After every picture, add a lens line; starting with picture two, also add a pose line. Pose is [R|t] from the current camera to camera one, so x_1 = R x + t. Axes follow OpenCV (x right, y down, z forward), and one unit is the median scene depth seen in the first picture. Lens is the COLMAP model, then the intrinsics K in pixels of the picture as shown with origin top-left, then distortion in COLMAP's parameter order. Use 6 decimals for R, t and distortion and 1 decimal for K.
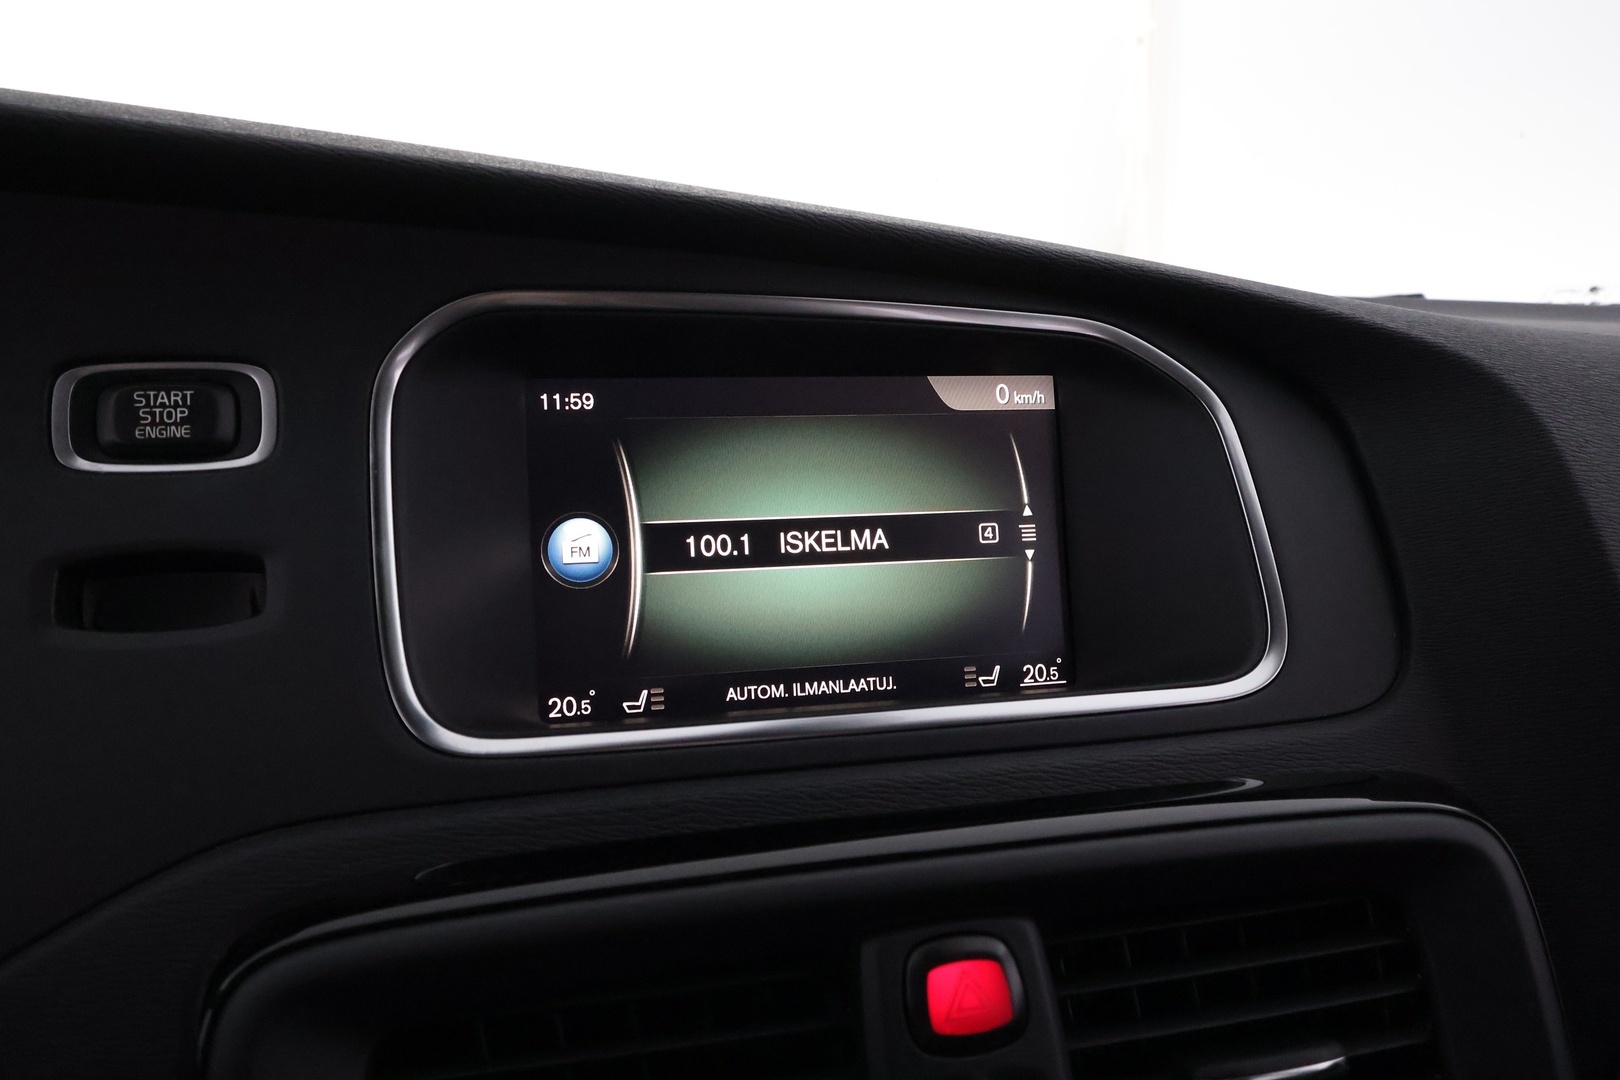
lens RADIAL K [[1266.4, 0, 814.1], [0, 1266.4, 540.1], [0, 0, 1]] dist [-0.009824, 0.007243]
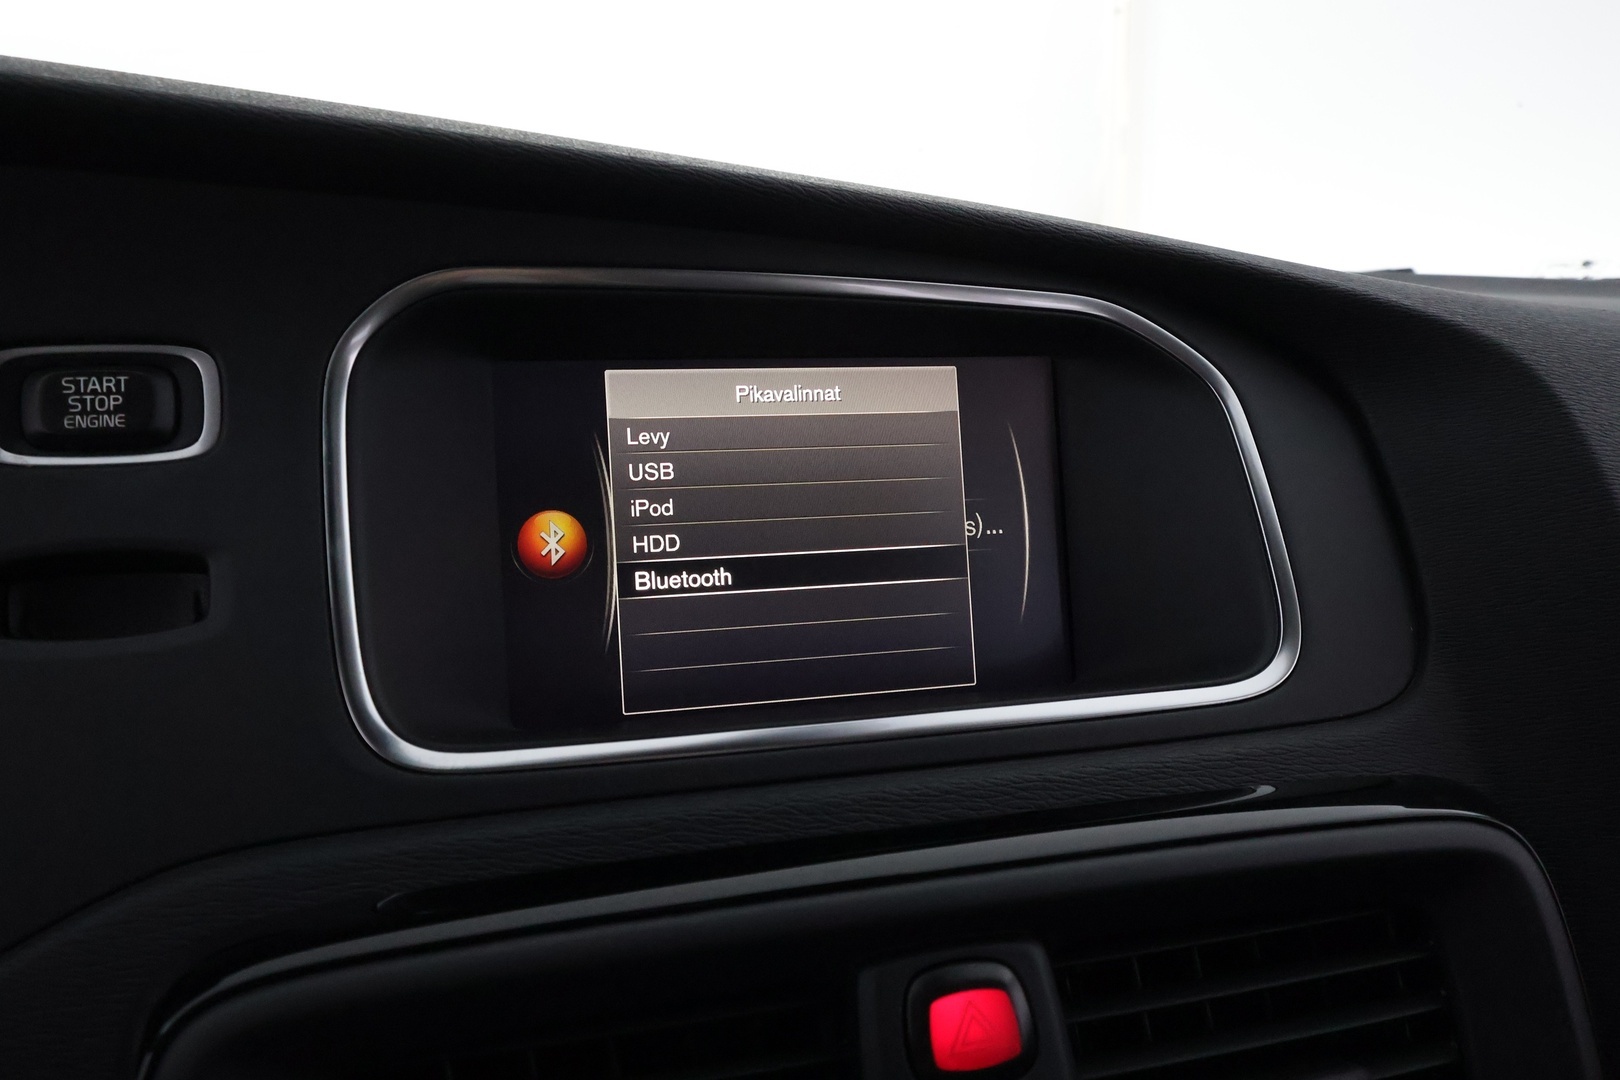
lens RADIAL K [[1266.4, 0, 813.1], [0, 1266.4, 537.5], [0, 0, 1]] dist [-0.009824, 0.007243]
pose [[0.999807, -0.003801, 0.019299, -0.010894], [0.003447, 0.999826, 0.018342, -0.015316], [-0.019365, -0.018272, 0.999646, 0.066941]]
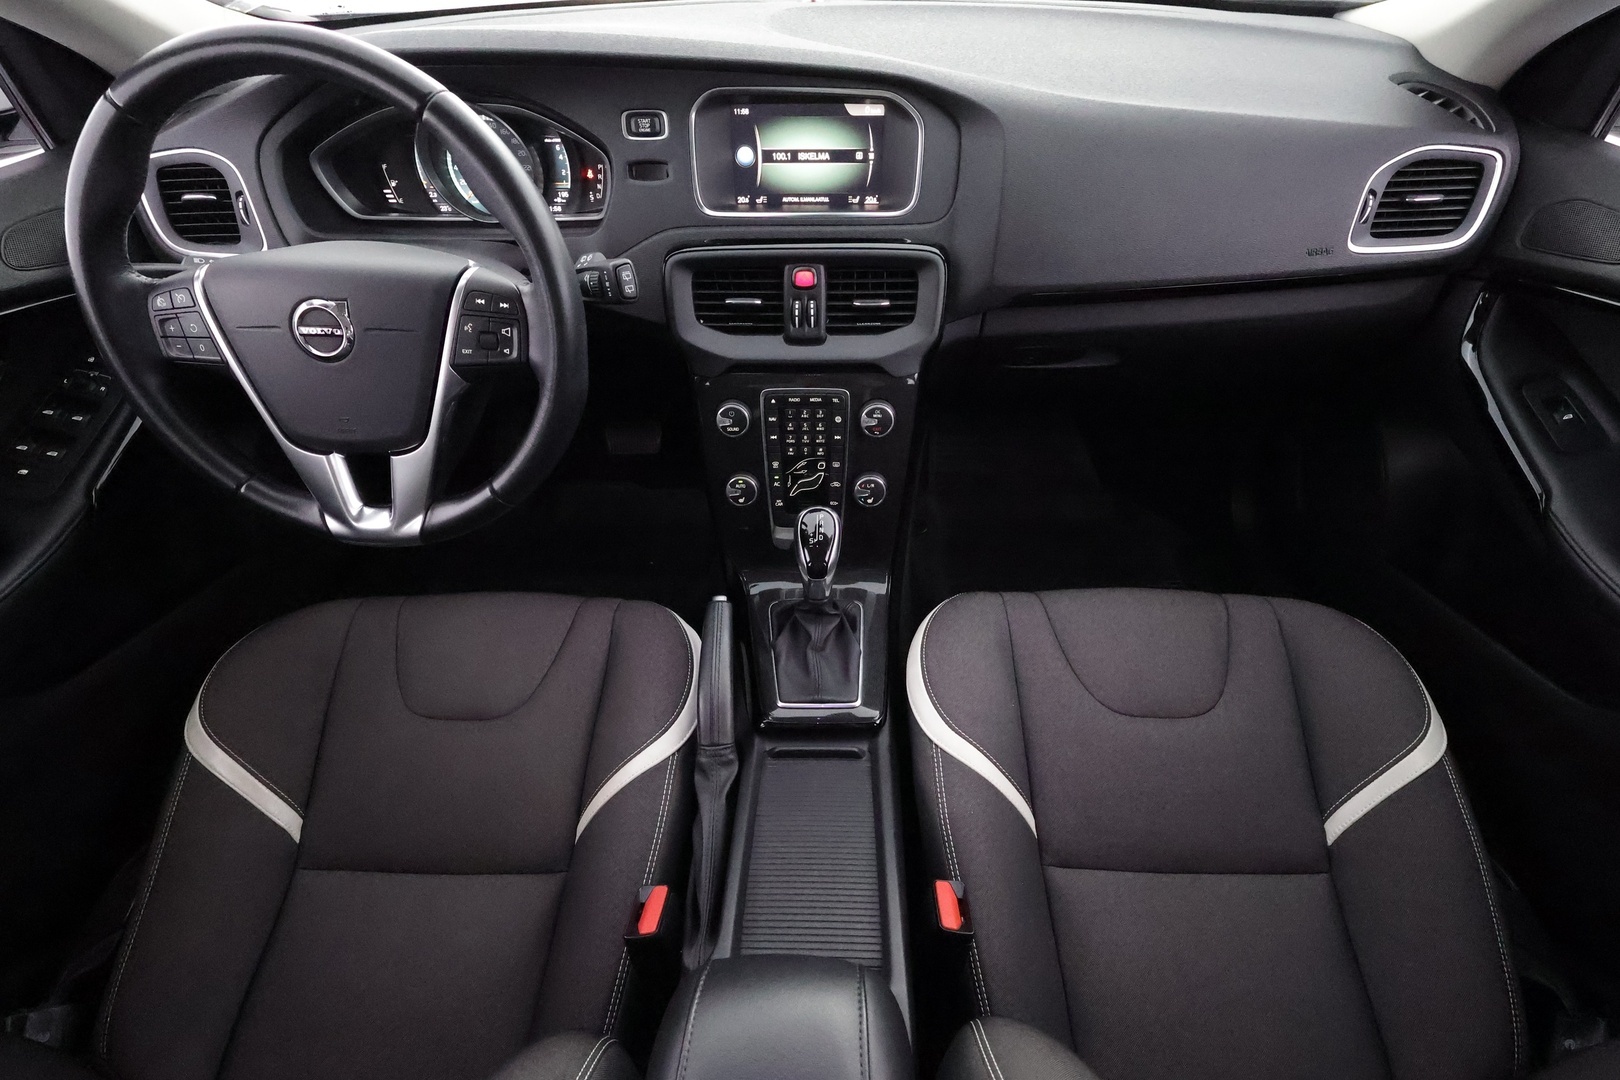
lens RADIAL K [[738.8, 0, 812.4], [0, 738.8, 547.2], [0, 0, 1]] dist [-0.003360, 0.000636]
pose [[0.961882, 0.192097, -0.194634, 0.786399], [-0.034461, 0.791201, 0.610584, -0.497861], [0.271286, -0.580602, 0.767662, -1.579038]]
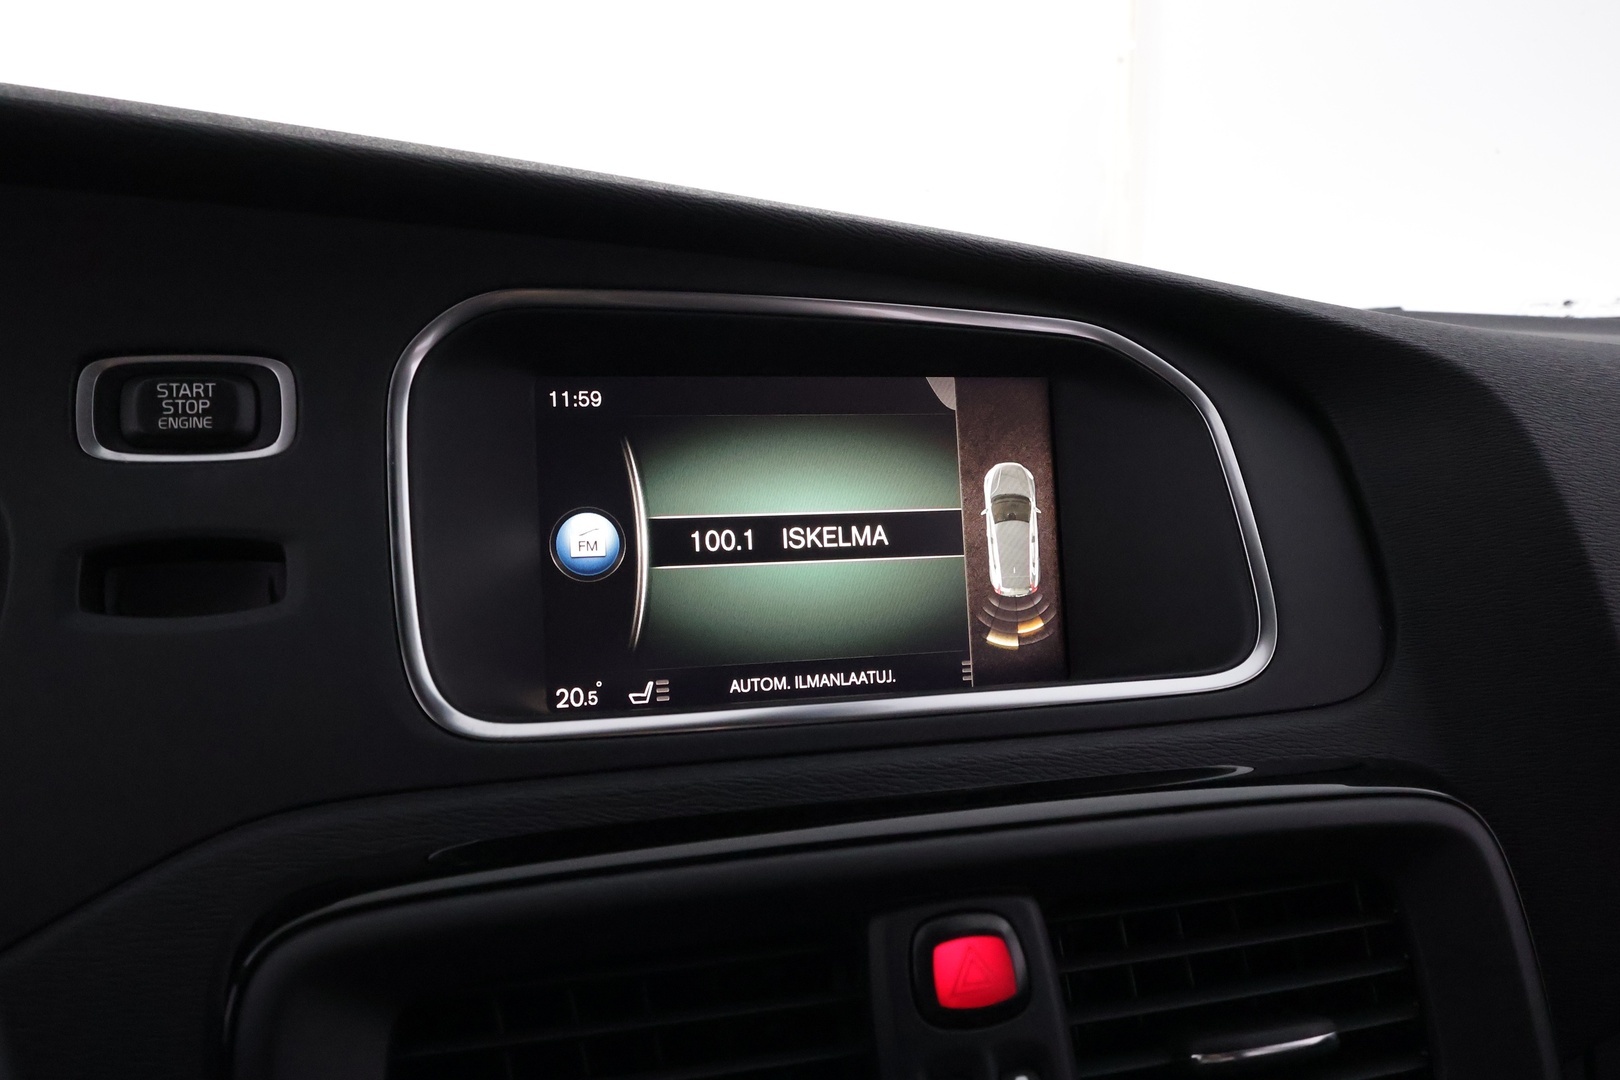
lens RADIAL K [[1266.4, 0, 814.4], [0, 1266.4, 539.4], [0, 0, 1]] dist [-0.009824, 0.007243]
pose [[0.999872, 0.002579, 0.015798, -0.021063], [-0.002380, 0.999917, -0.012625, 0.019098], [-0.015829, 0.012586, 0.999796, -0.027317]]
